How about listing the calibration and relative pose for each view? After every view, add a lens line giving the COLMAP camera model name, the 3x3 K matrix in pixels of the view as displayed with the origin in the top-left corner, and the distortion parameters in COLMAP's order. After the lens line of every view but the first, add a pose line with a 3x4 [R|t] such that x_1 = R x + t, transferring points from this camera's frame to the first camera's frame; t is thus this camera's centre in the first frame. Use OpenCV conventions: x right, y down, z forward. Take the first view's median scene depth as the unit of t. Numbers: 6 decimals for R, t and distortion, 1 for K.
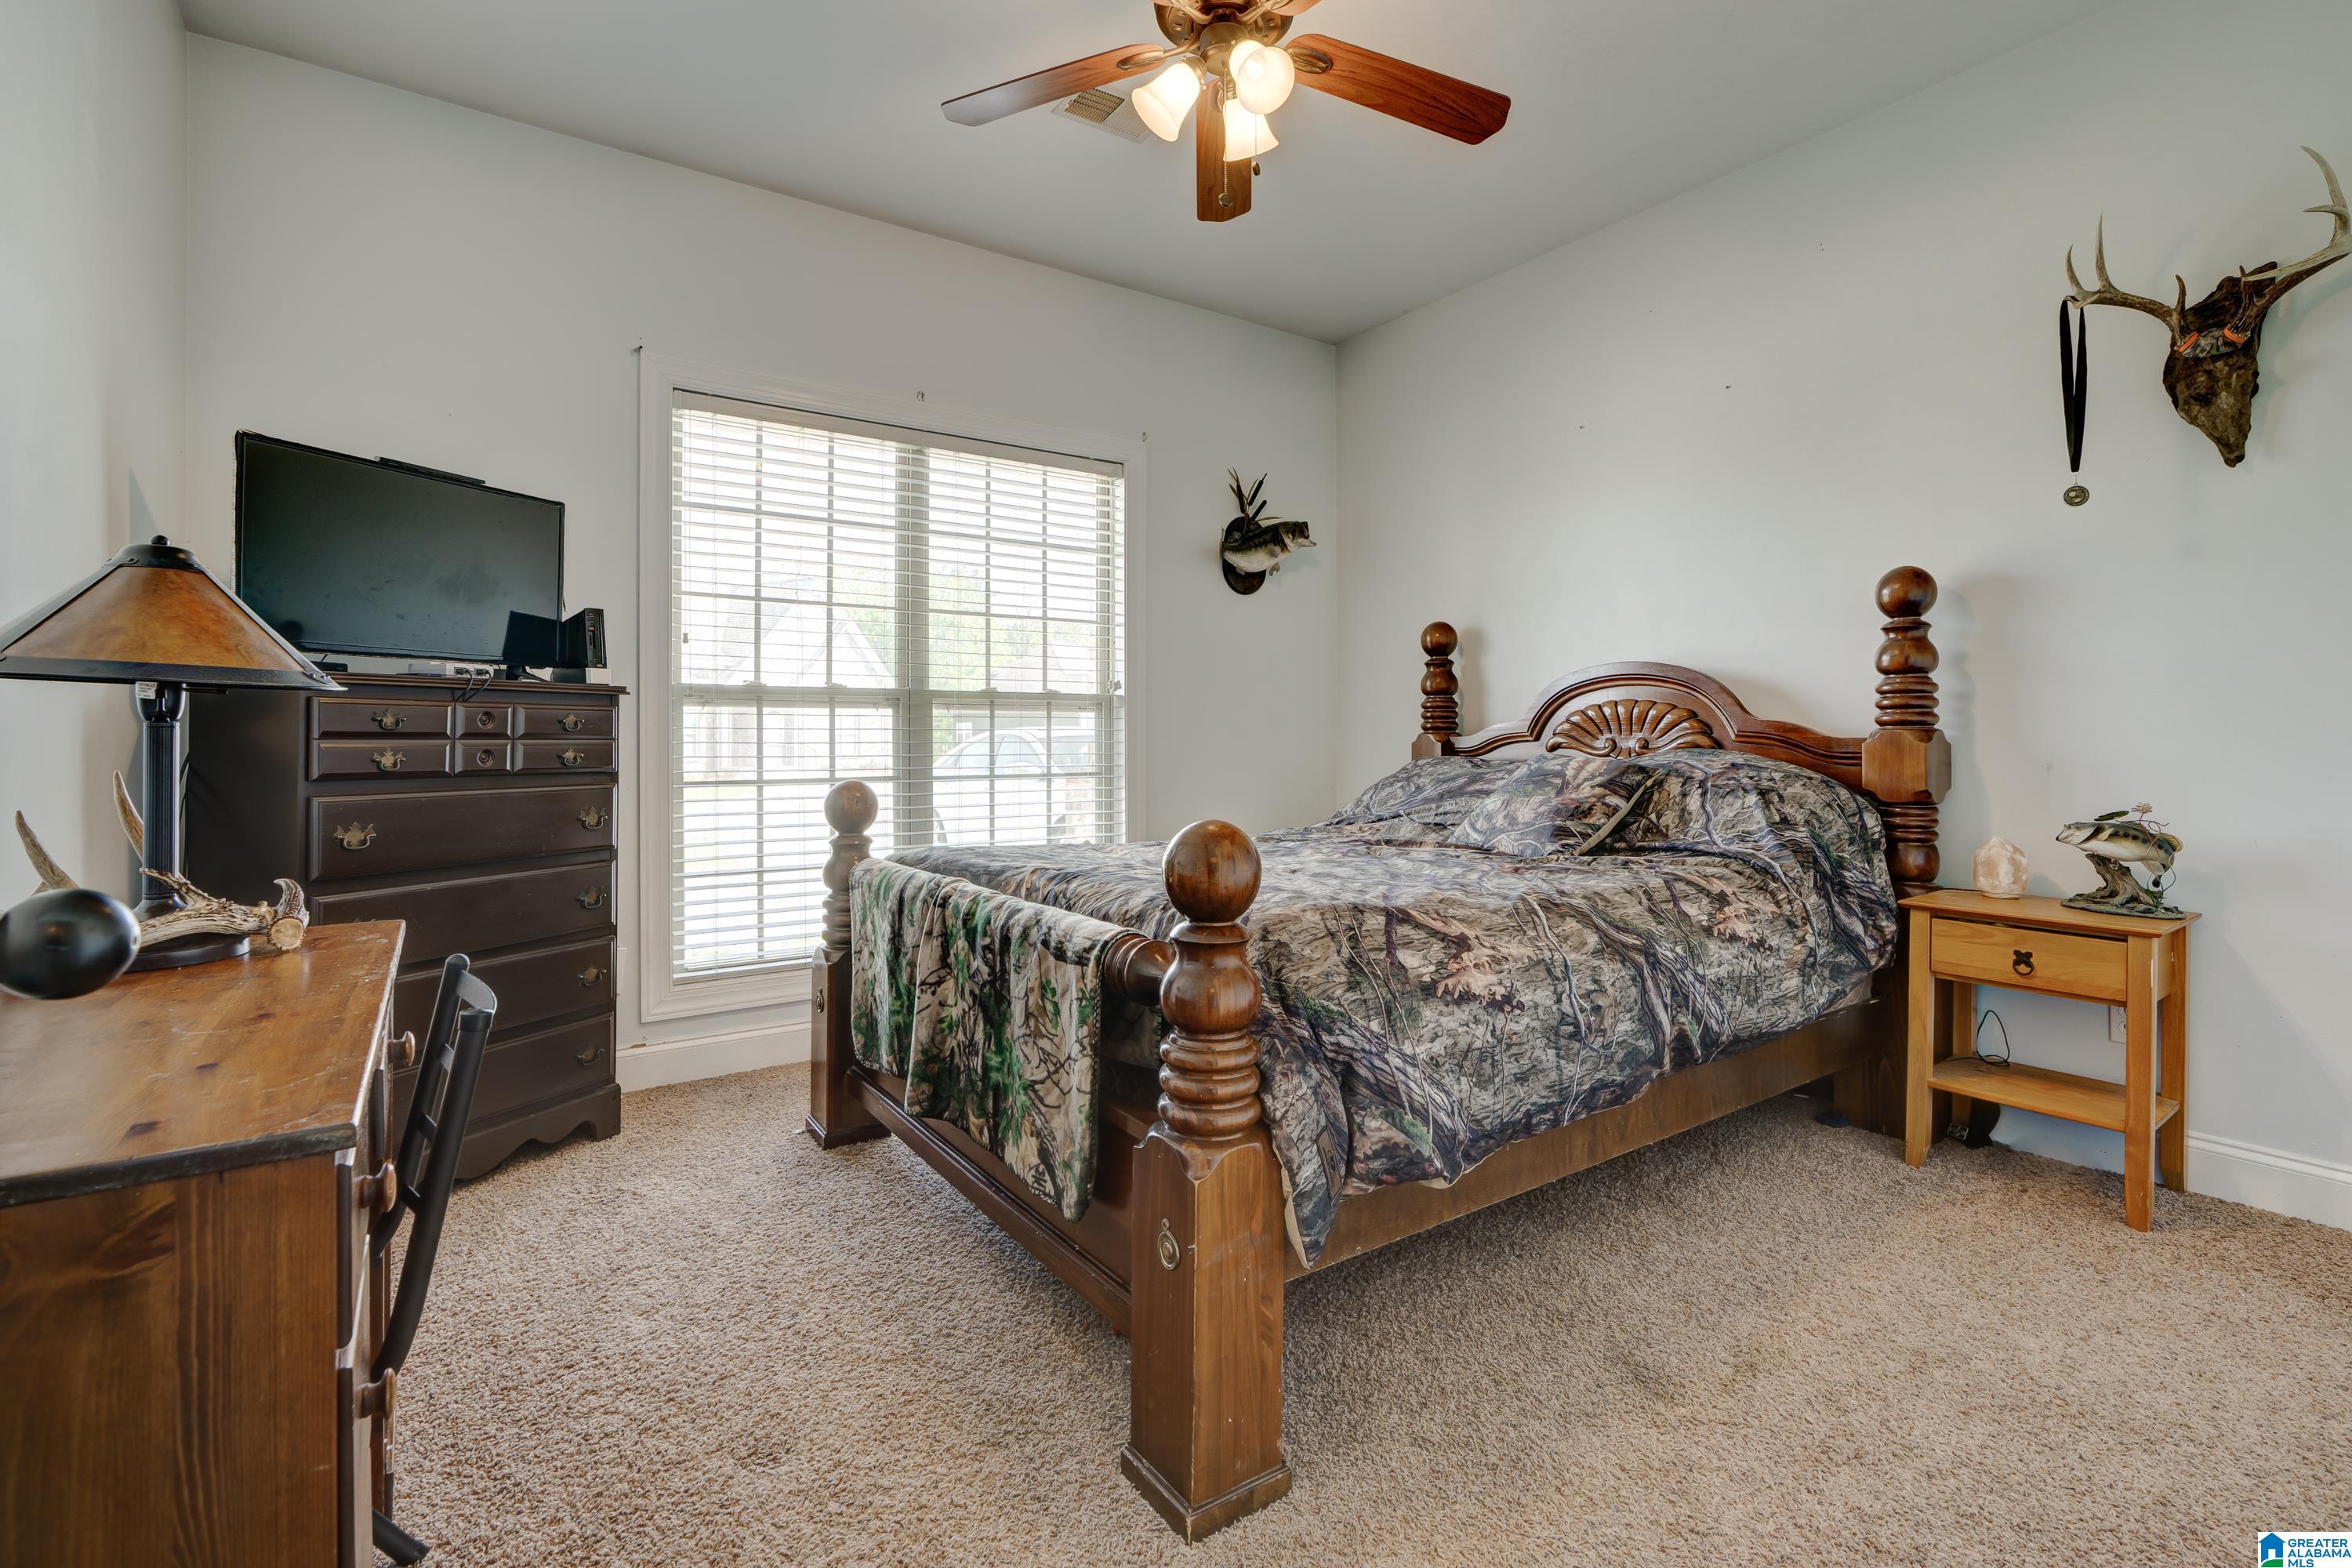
lens RADIAL K [[1068.6, 0, 1175.8], [0, 1068.6, 734.2], [0, 0, 1]] dist [-0.000617, 0.000084]
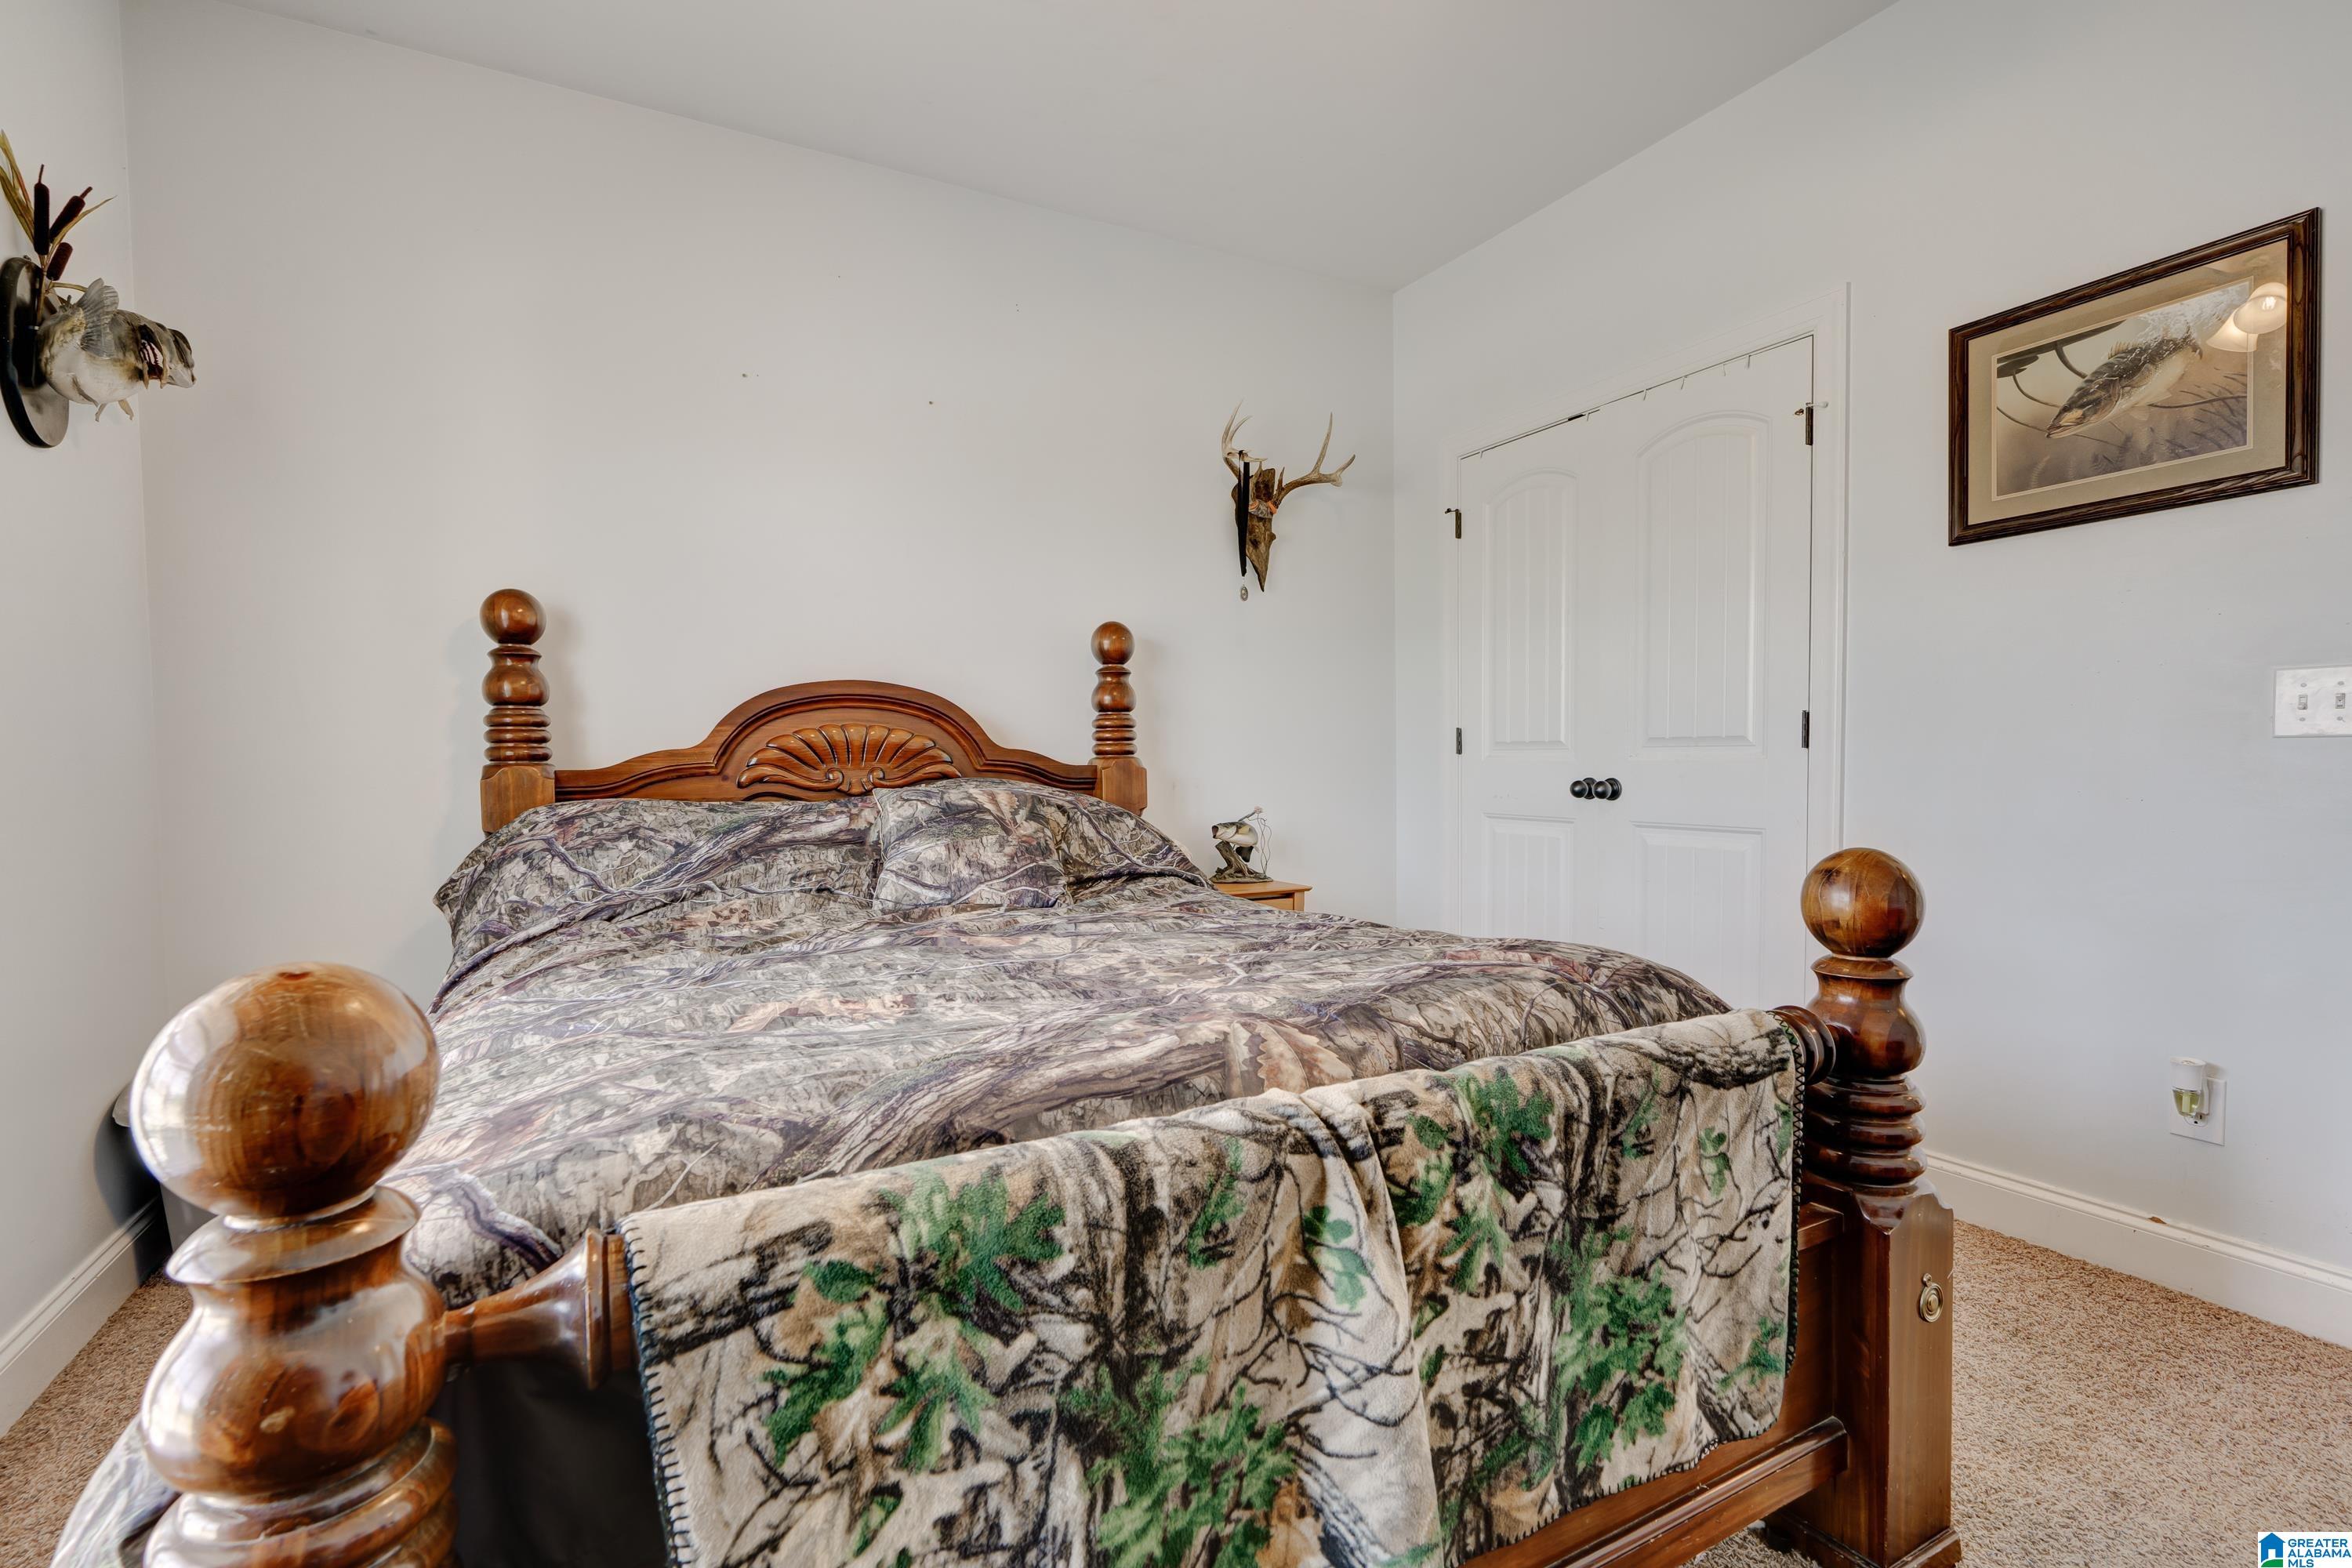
lens RADIAL K [[1077.0, 0, 1183.8], [0, 1077.0, 785.9], [0, 0, 1]] dist [-0.001909, 0.000320]
pose [[0.107179, -0.022573, 0.993983, -0.519912], [0.007847, 0.999730, 0.021857, 0.001091], [-0.994209, 0.005457, 0.107328, 0.802745]]
